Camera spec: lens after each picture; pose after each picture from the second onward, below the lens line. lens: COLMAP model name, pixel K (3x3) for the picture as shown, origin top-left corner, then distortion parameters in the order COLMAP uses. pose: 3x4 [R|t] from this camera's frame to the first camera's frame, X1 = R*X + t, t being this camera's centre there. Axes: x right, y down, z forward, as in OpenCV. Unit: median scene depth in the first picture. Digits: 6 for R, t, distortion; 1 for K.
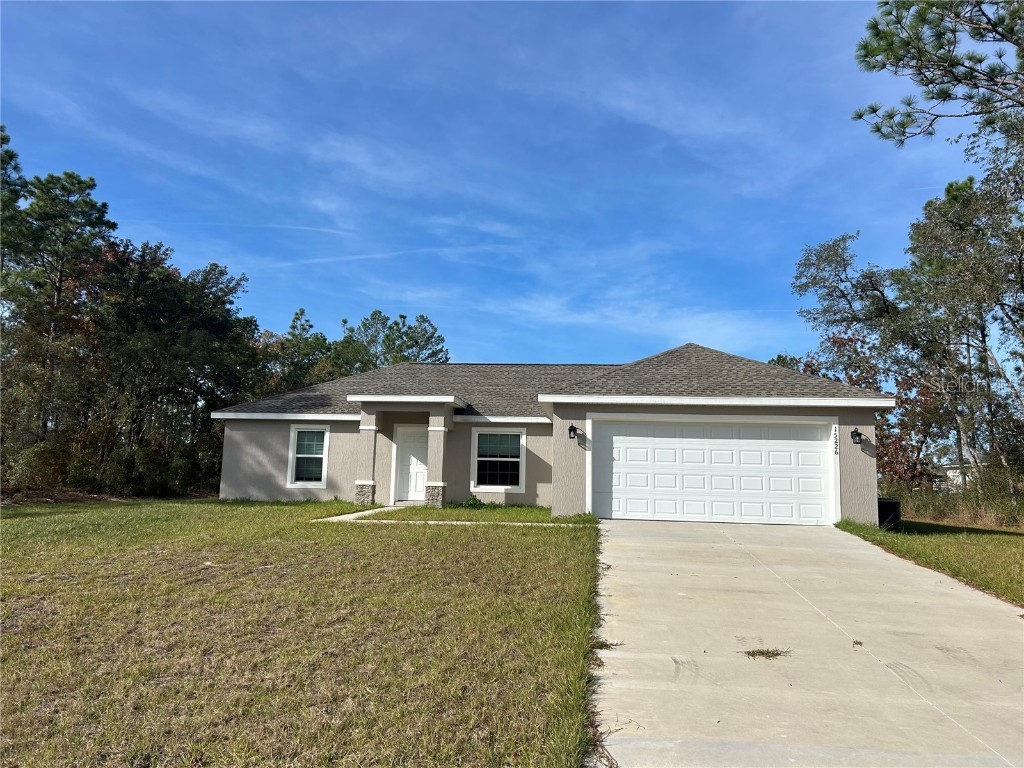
lens RADIAL K [[672.9, 0, 512.0], [0, 672.9, 384.0], [0, 0, 1]] dist [0.011731, 0.000215]
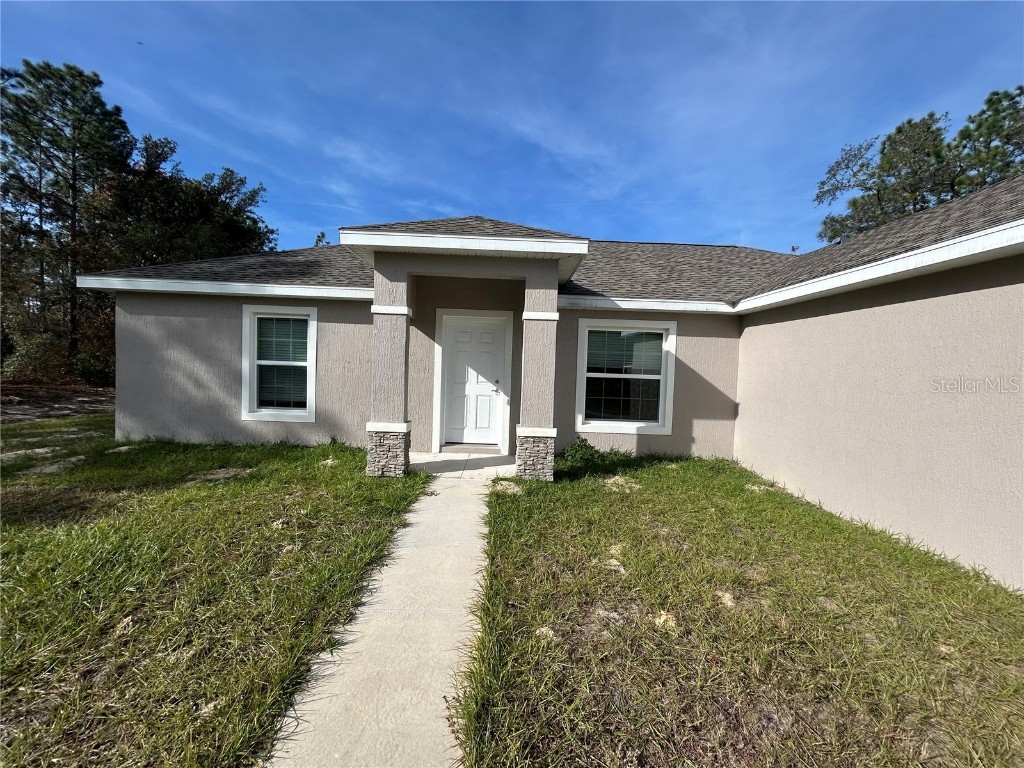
lens RADIAL K [[412.0, 0, 509.9], [0, 412.0, 385.4], [0, 0, 1]] dist [0.000169, 0.000681]
pose [[0.995088, 0.010936, 0.098384, -0.150611], [-0.029686, 0.981103, 0.191198, 0.055654], [-0.094434, -0.193179, 0.976608, 0.664347]]
